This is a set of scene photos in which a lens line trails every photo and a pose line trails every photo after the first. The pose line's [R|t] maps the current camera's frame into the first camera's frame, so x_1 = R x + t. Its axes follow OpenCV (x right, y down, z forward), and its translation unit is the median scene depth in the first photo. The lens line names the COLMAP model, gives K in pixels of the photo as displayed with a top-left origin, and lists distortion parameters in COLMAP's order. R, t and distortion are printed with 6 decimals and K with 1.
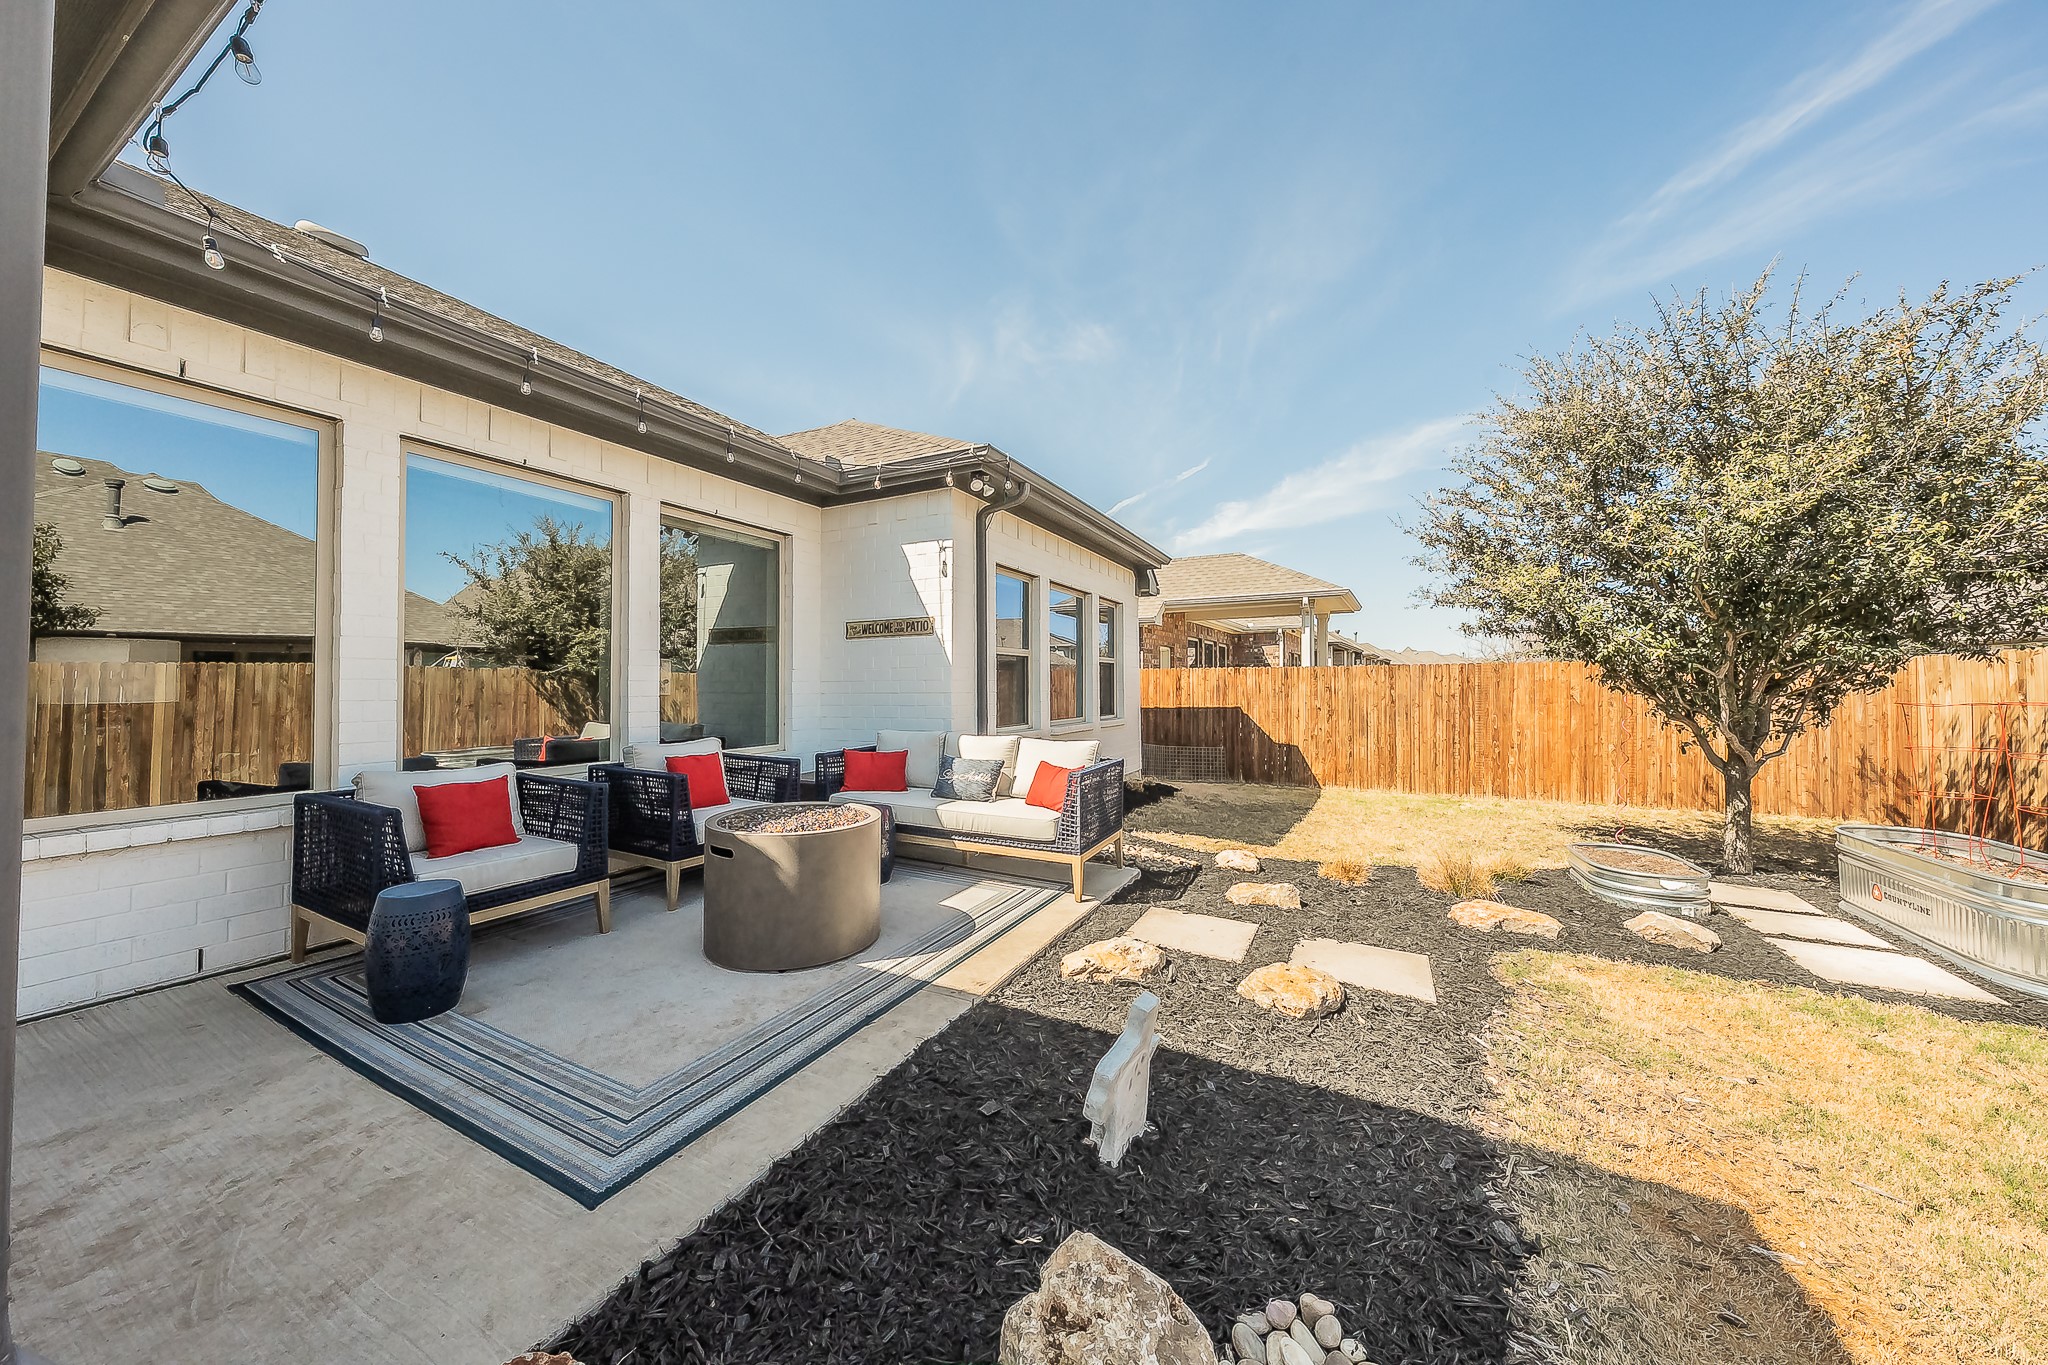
lens RADIAL K [[700.1, 0, 1004.5], [0, 700.1, 672.6], [0, 0, 1]] dist [-0.000885, -0.000053]
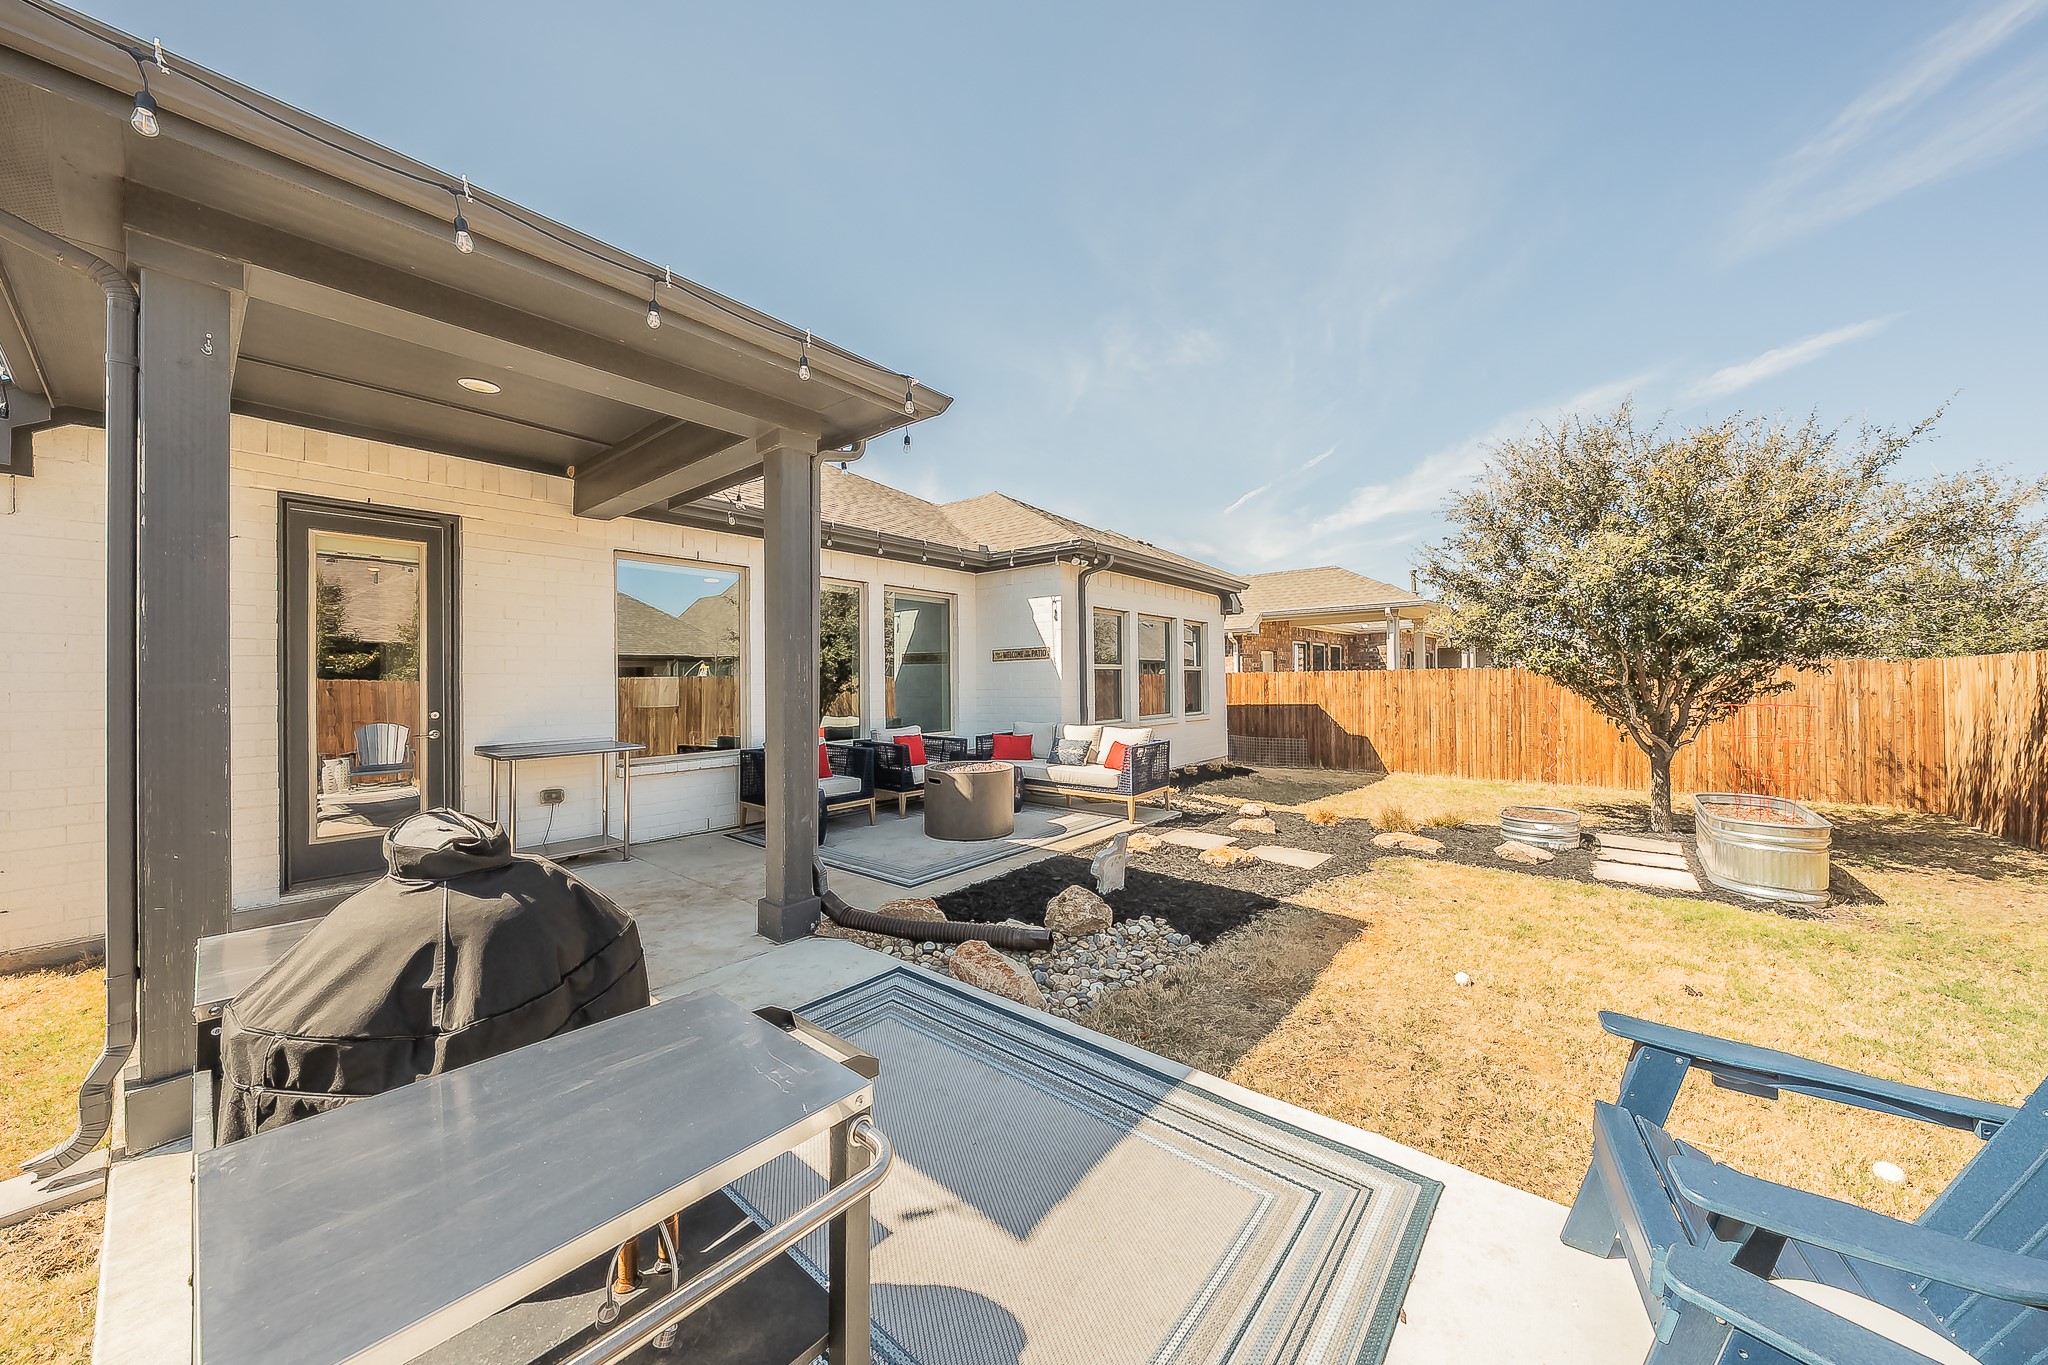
lens RADIAL K [[700.1, 0, 992.9], [0, 700.1, 680.6], [0, 0, 1]] dist [0.000455, 0.000022]
pose [[0.976092, -0.009625, -0.217146, 0.110971], [0.013389, 0.999784, 0.015872, -0.034000], [0.216946, -0.018400, 0.976010, -0.519008]]
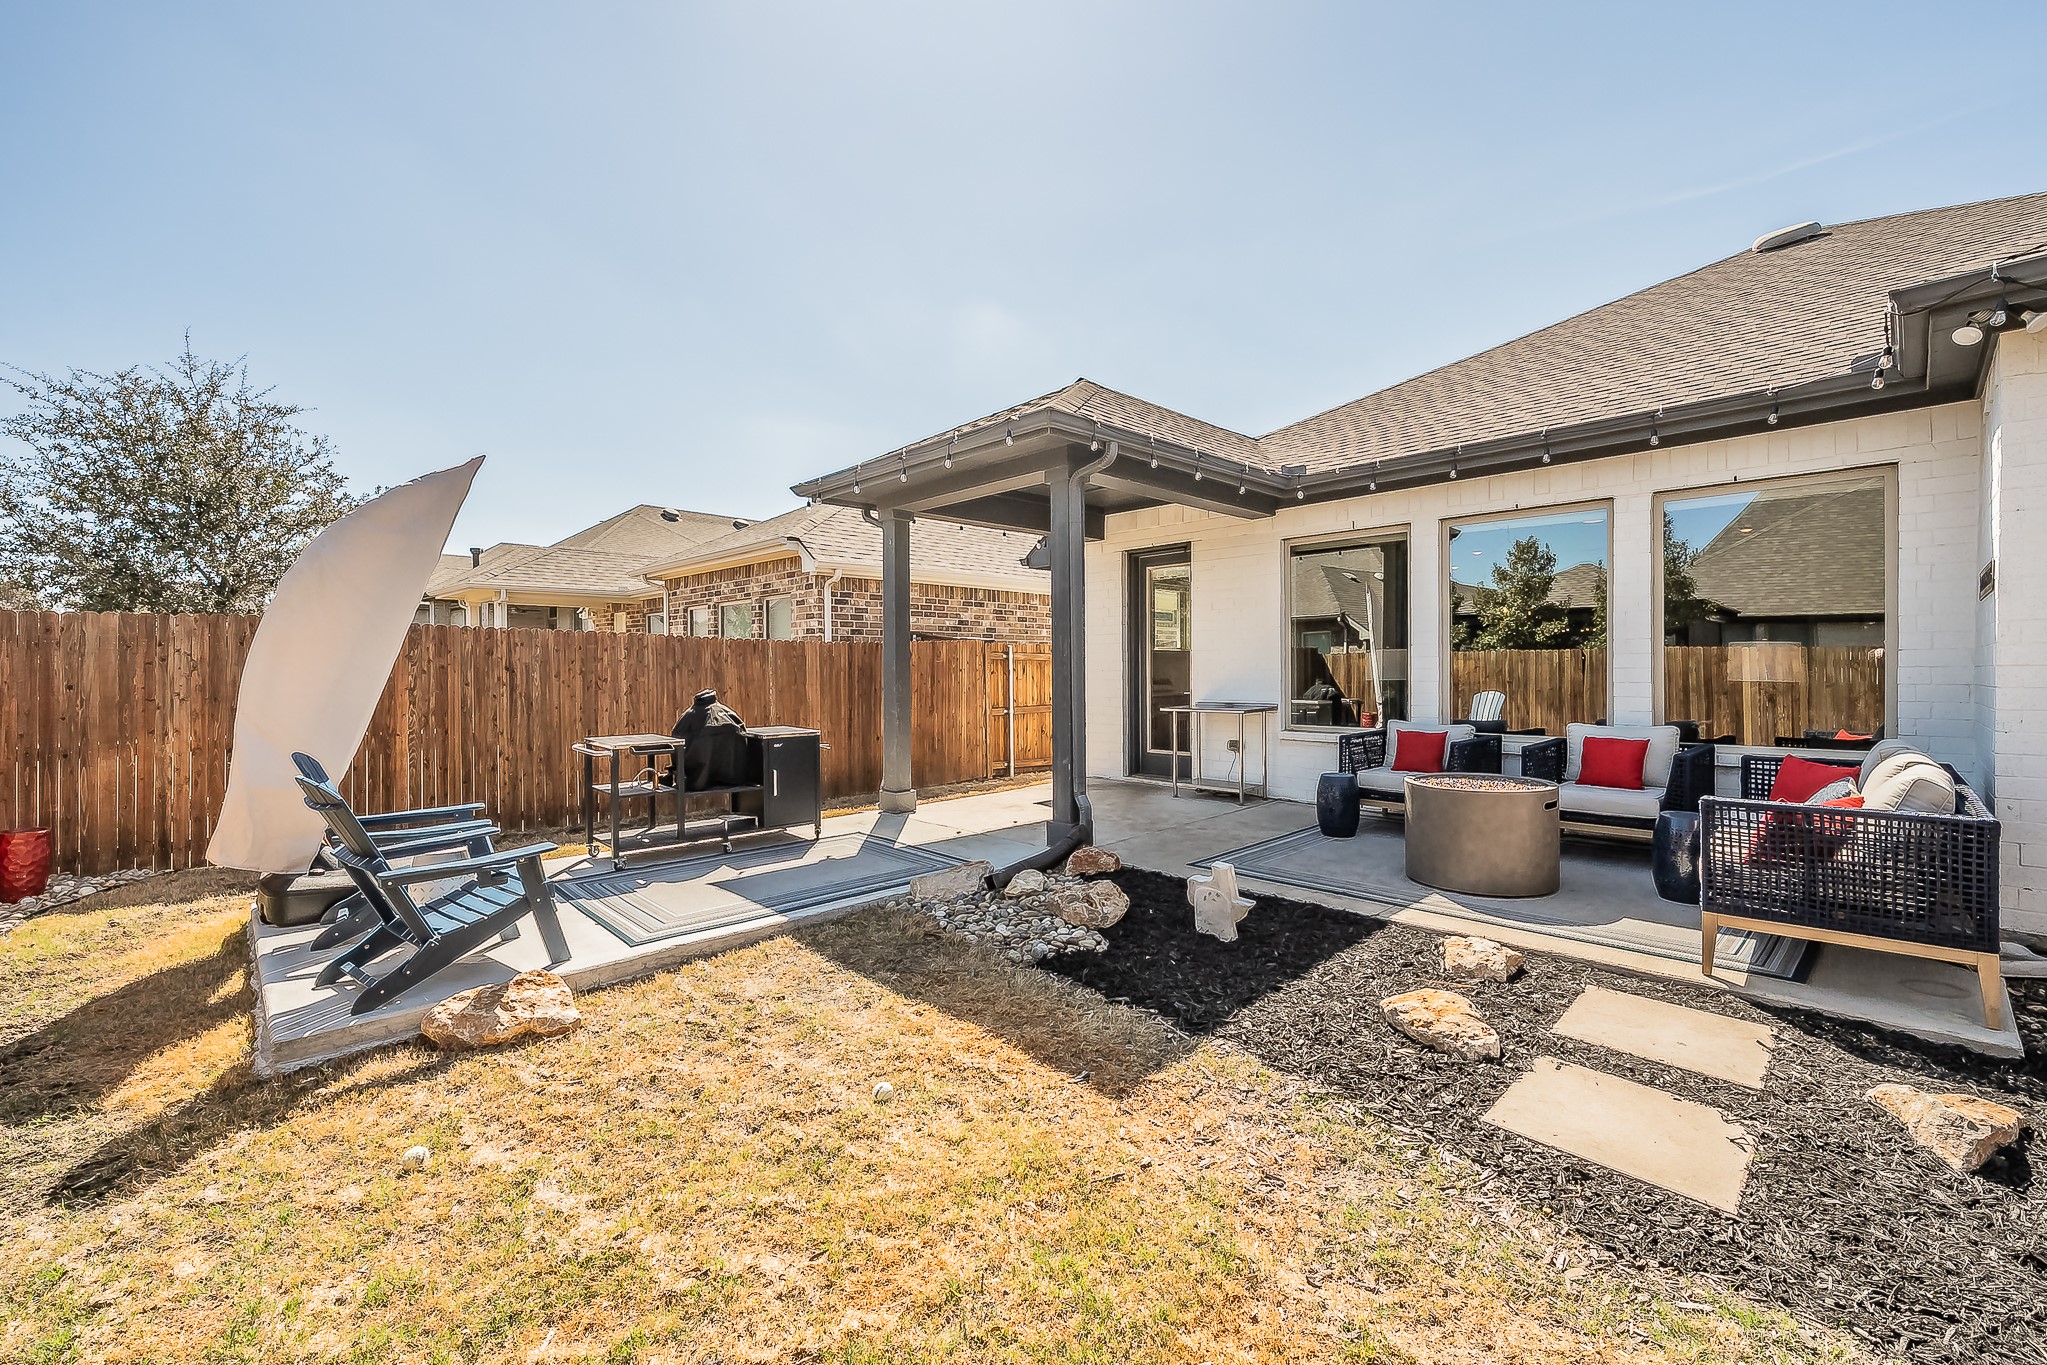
lens RADIAL K [[856.9, 0, 1023.5], [0, 856.9, 682.5], [0, 0, 1]] dist [0.000019, -0.000044]
pose [[-0.324007, 0.015533, -0.945927, 0.853513], [0.022595, 0.999707, 0.008676, 0.003427], [0.945785, -0.018562, -0.324263, 0.458936]]
